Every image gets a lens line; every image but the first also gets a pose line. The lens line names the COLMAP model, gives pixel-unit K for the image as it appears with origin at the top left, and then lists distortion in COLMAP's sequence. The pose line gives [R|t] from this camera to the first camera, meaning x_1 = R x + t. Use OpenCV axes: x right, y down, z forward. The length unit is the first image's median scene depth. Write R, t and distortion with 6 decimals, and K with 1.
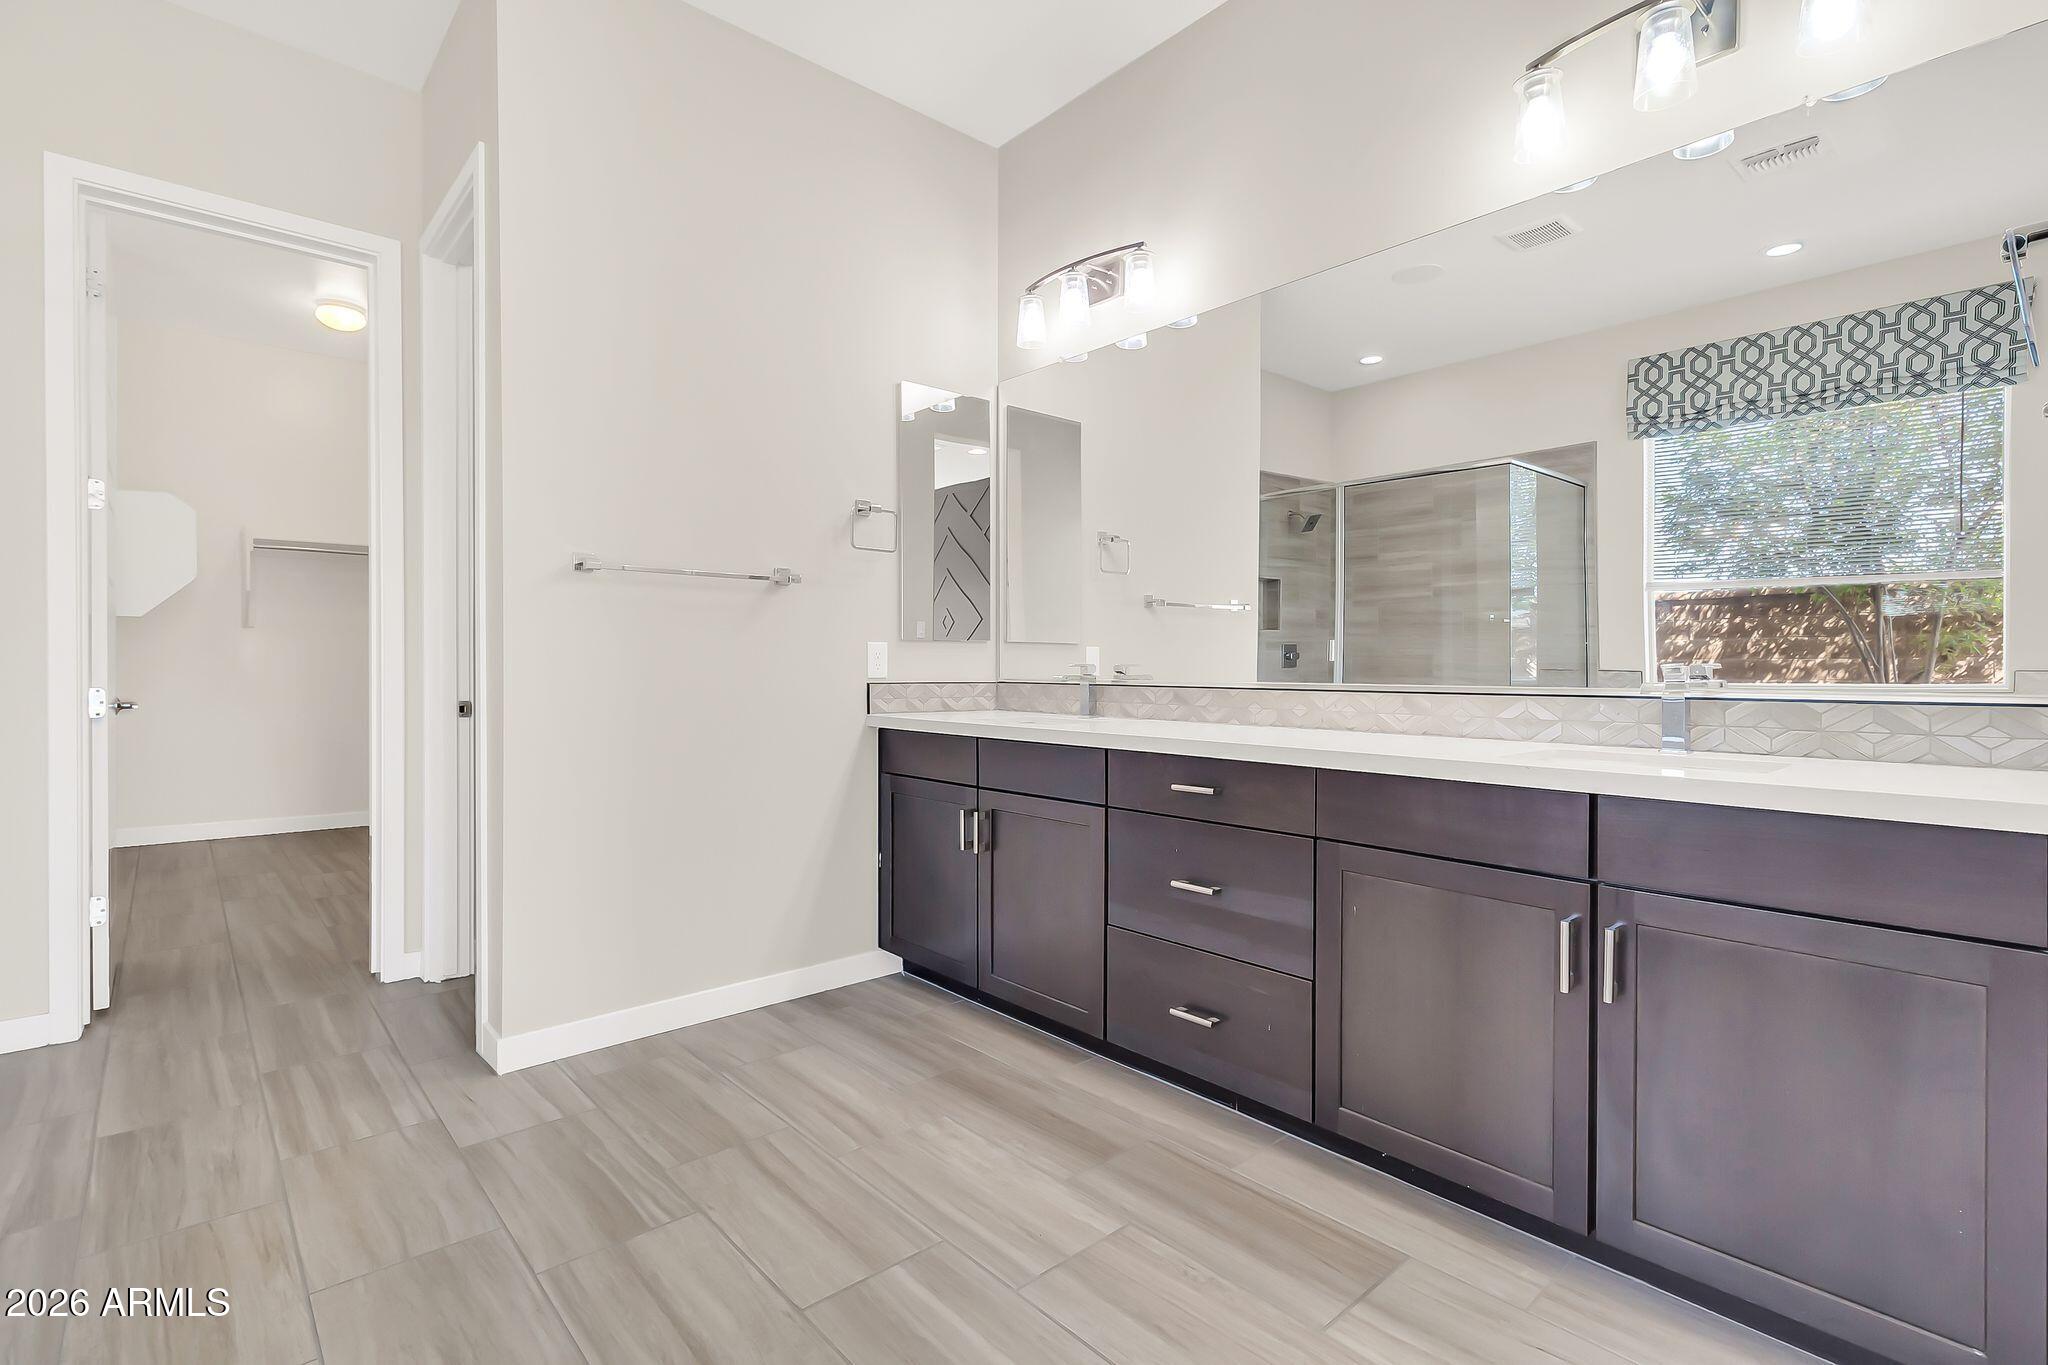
lens RADIAL K [[946.5, 0, 1021.3], [0, 946.5, 652.6], [0, 0, 1]] dist [-0.004786, -0.000010]
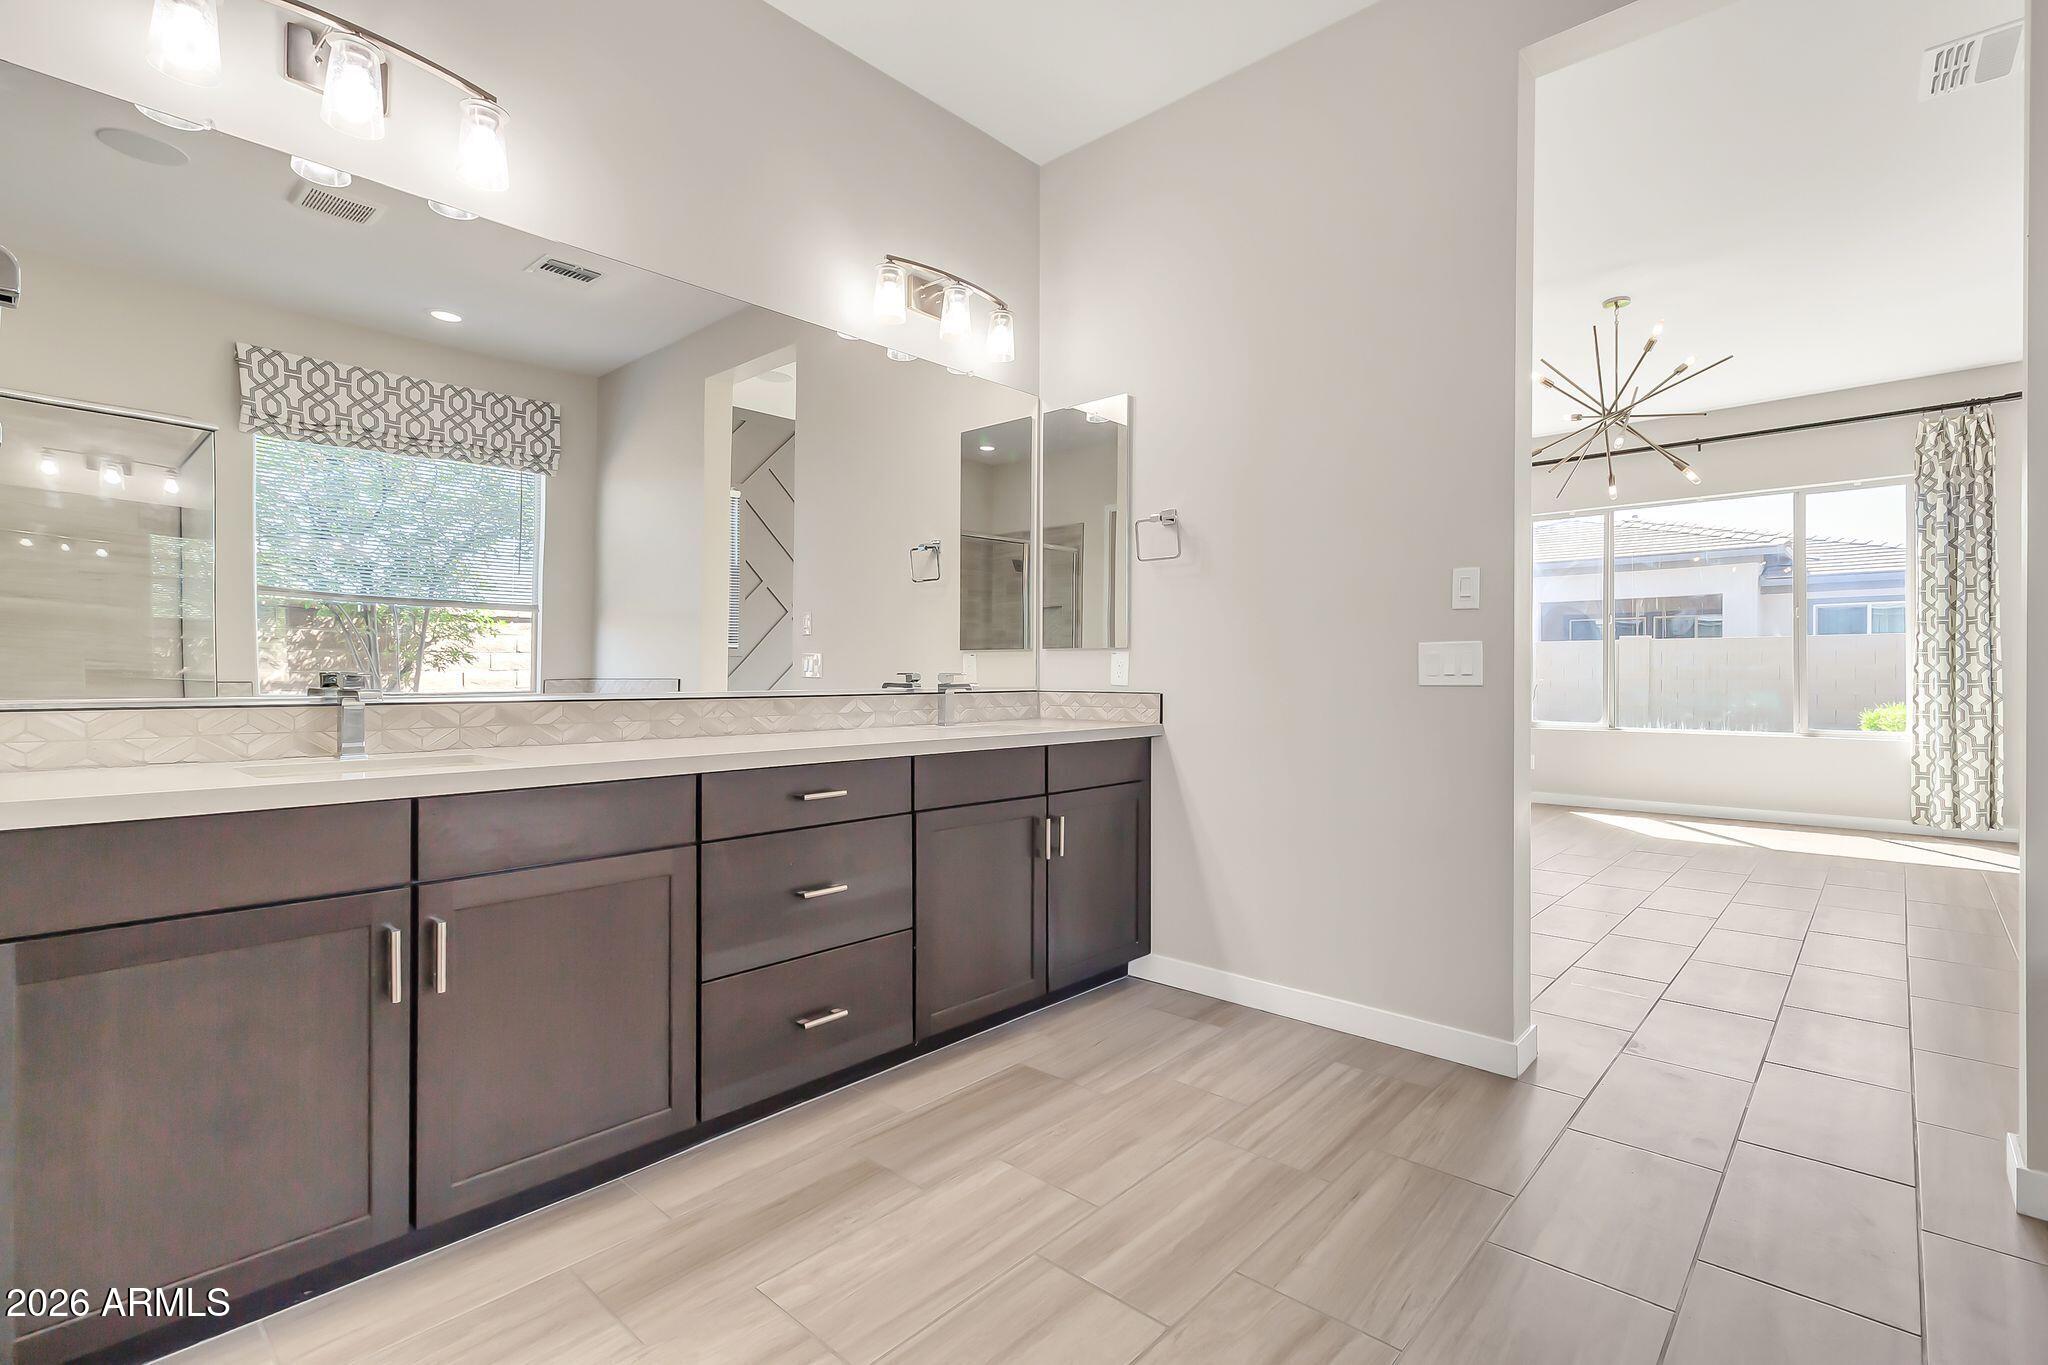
lens RADIAL K [[946.5, 0, 1012.7], [0, 946.5, 673.5], [0, 0, 1]] dist [-0.004786, -0.000010]
pose [[-0.088042, 0.001994, 0.996115, -0.832267], [-0.005353, 0.999983, -0.002475, 0.015616], [-0.996102, -0.005550, -0.088030, 0.872423]]
